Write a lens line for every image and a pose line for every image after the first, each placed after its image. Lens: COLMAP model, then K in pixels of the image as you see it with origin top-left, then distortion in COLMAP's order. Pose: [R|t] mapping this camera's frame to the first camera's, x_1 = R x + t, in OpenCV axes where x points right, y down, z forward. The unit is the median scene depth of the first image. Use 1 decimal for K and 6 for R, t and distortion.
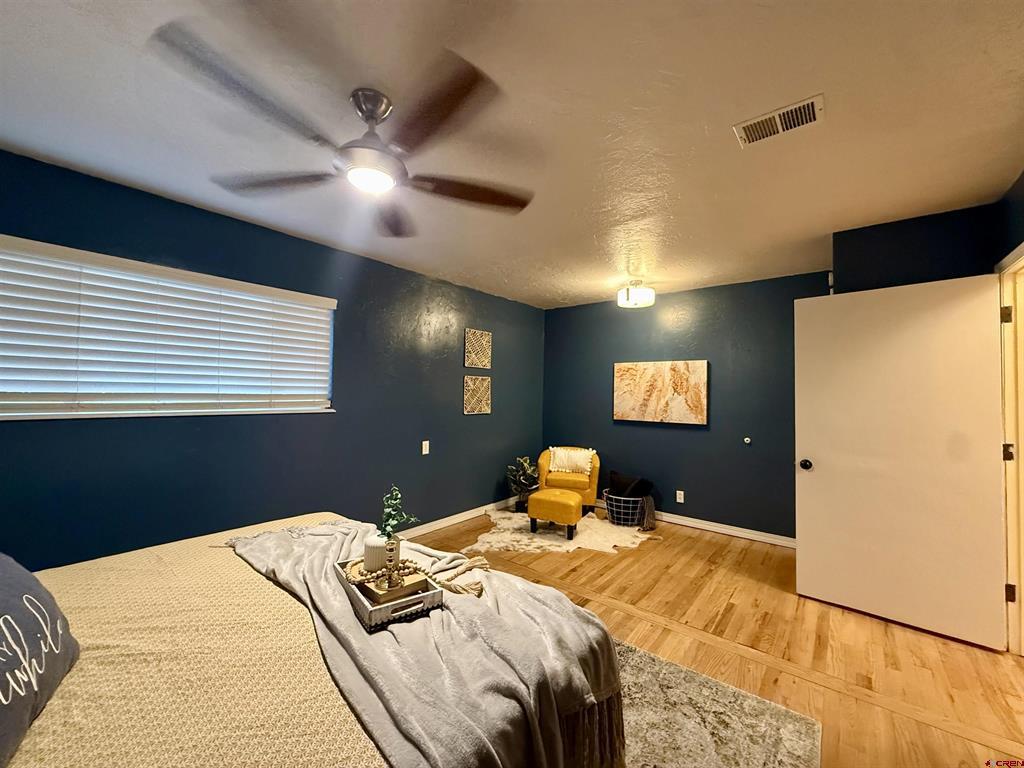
lens RADIAL K [[407.7, 0, 507.8], [0, 407.7, 386.4], [0, 0, 1]] dist [-0.001979, -0.000066]
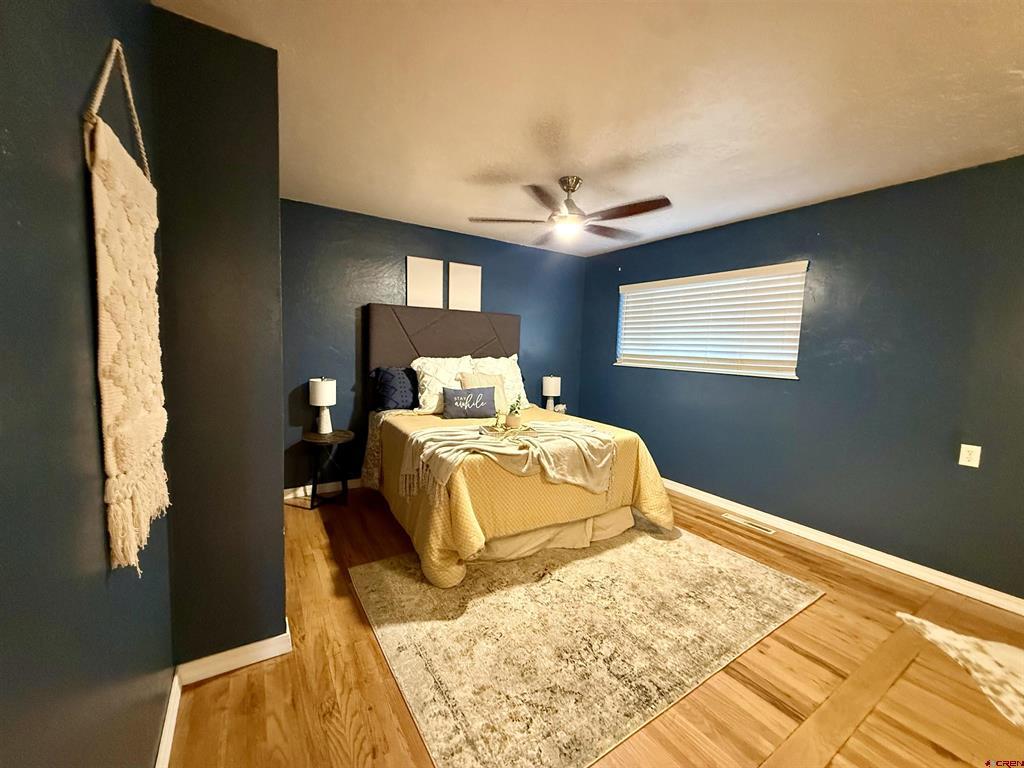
lens RADIAL K [[407.7, 0, 511.1], [0, 407.7, 383.5], [0, 0, 1]] dist [-0.001979, -0.000066]
pose [[-0.310643, 0.058877, -0.948702, 0.589022], [-0.020802, 0.997420, 0.068712, 0.016802], [0.950299, 0.041080, -0.308616, 0.546923]]
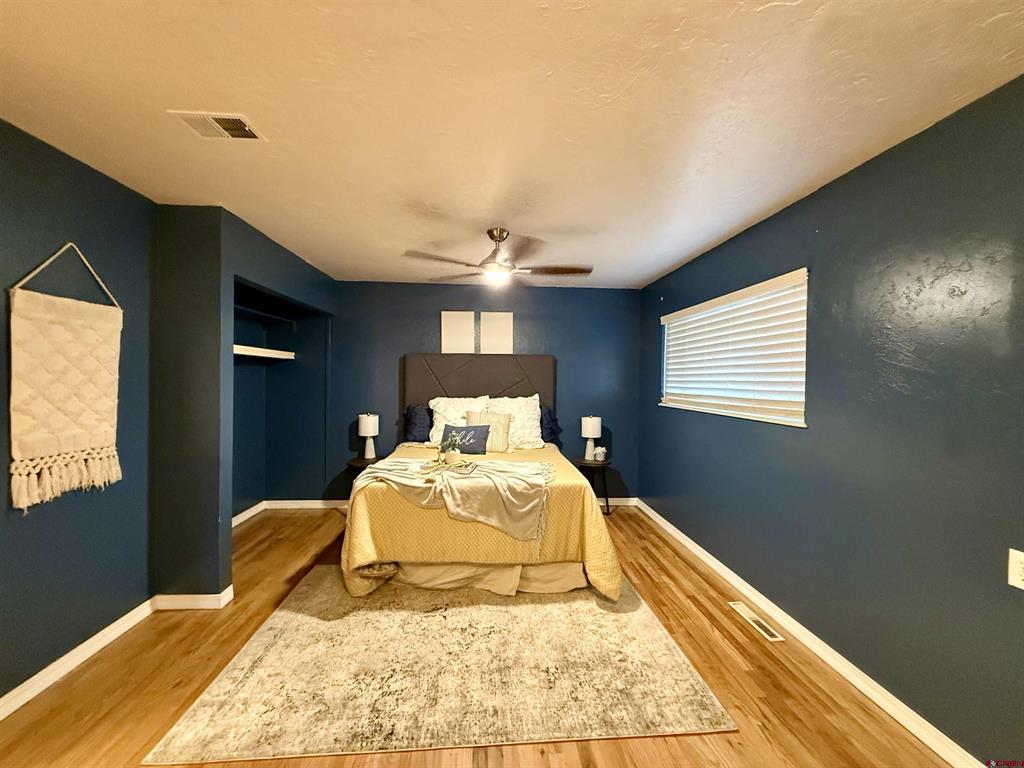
lens RADIAL K [[407.7, 0, 509.6], [0, 407.7, 382.3], [0, 0, 1]] dist [-0.001979, -0.000066]
pose [[-0.727218, -0.021714, -0.686063, 0.359569], [-0.012195, 0.999750, -0.018716, 0.003361], [0.686298, -0.005245, -0.727302, 0.975383]]
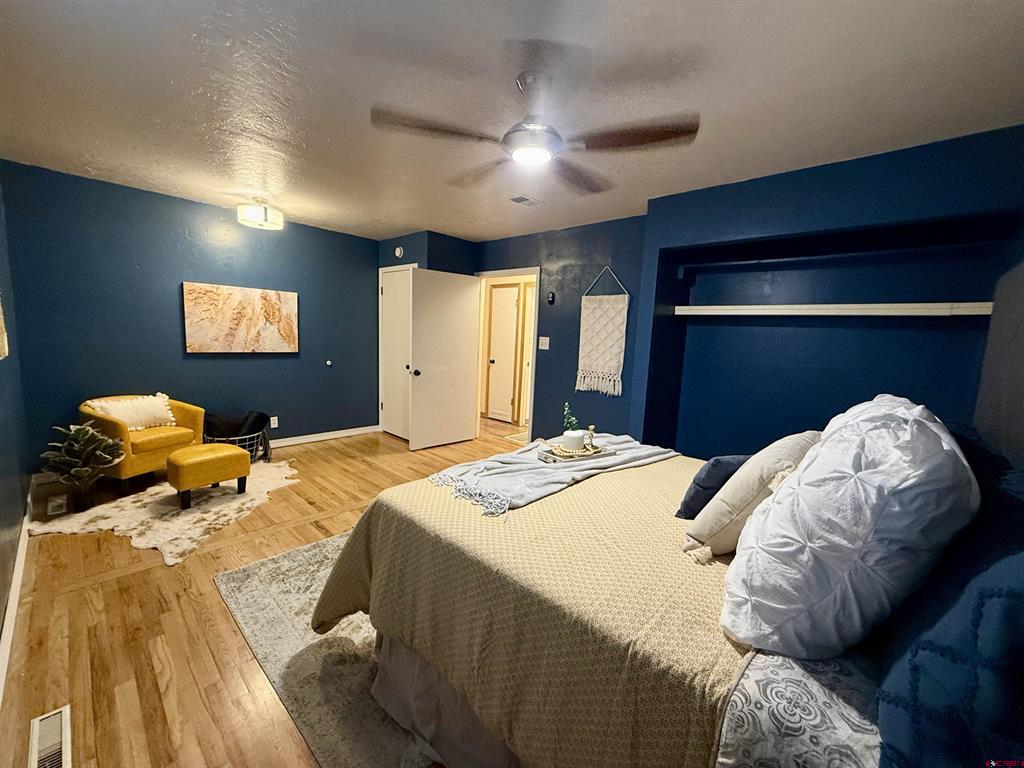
lens RADIAL K [[407.7, 0, 511.7], [0, 407.7, 386.5], [0, 0, 1]] dist [-0.001979, -0.000066]
pose [[0.052098, -0.143234, 0.988317, -0.640551], [-0.062154, 0.987277, 0.146360, -0.013979], [-0.996706, -0.069053, 0.042533, 0.393792]]
